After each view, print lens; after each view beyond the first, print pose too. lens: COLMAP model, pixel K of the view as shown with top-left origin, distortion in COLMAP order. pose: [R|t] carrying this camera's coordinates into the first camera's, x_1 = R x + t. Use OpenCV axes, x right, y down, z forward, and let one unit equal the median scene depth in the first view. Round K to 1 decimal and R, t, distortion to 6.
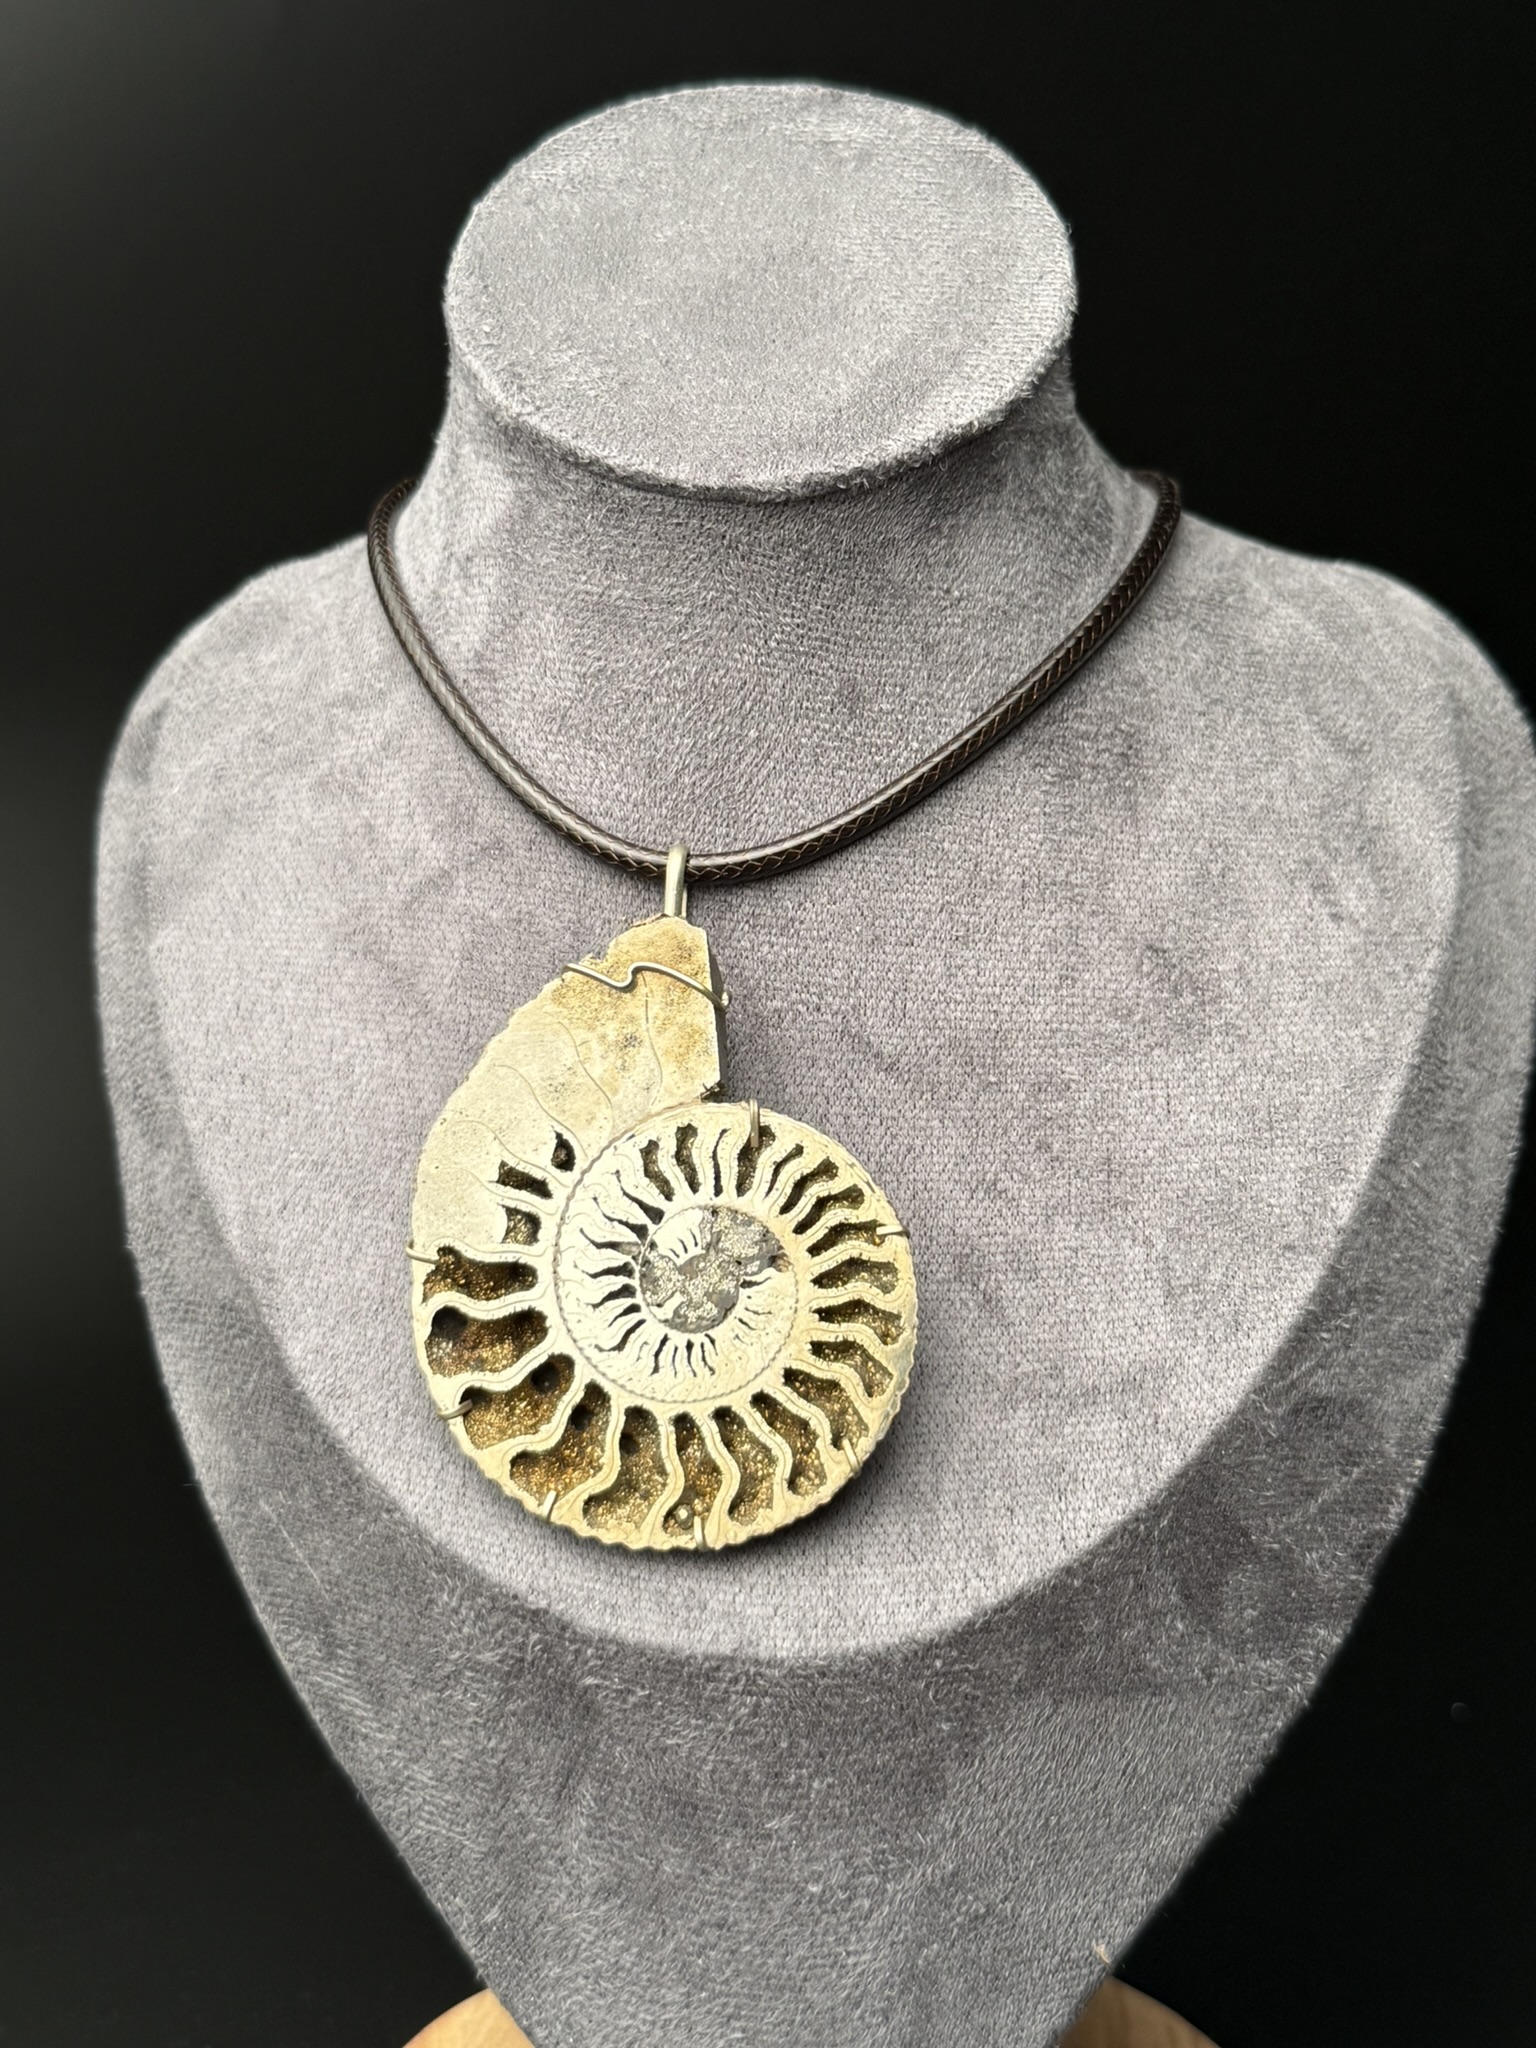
lens RADIAL K [[2858.3, 0, 768.0], [0, 2858.3, 1024.0], [0, 0, 1]] dist [0.159339, -0.337280]
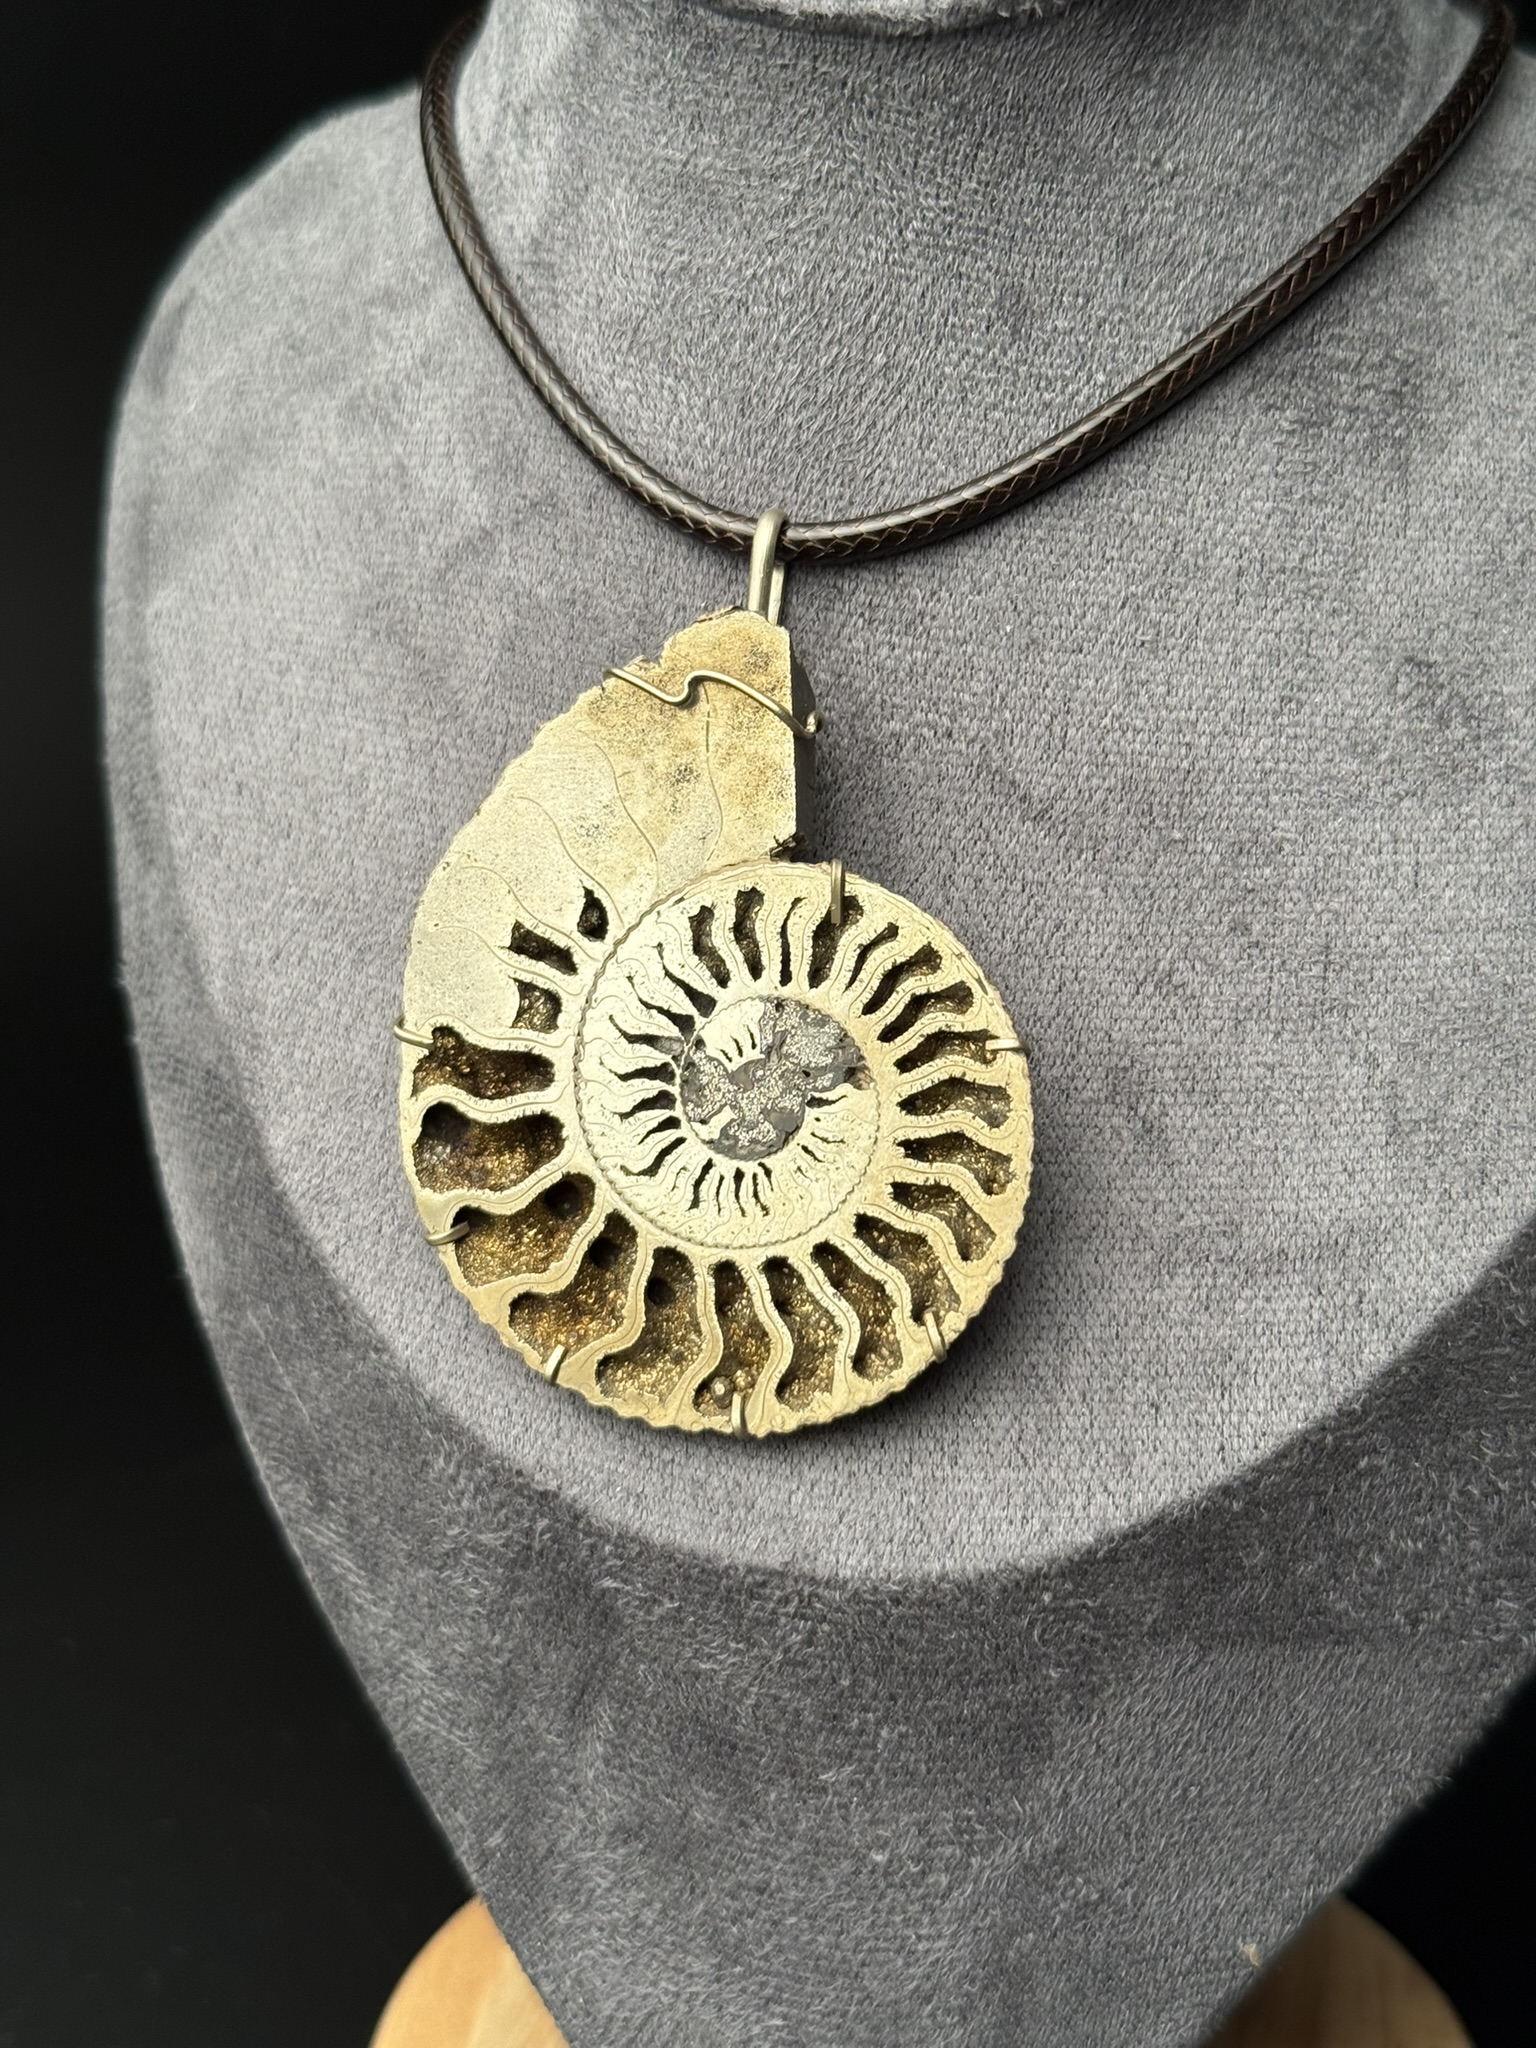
lens RADIAL K [[3010.6, 0, 765.0], [0, 3010.6, 1028.9], [0, 0, 1]] dist [0.156999, -0.405822]
pose [[0.990204, 0.049491, -0.130567, 0.077107], [-0.030679, 0.989342, 0.142341, -0.040140], [0.136220, -0.136941, 0.981168, 0.195836]]
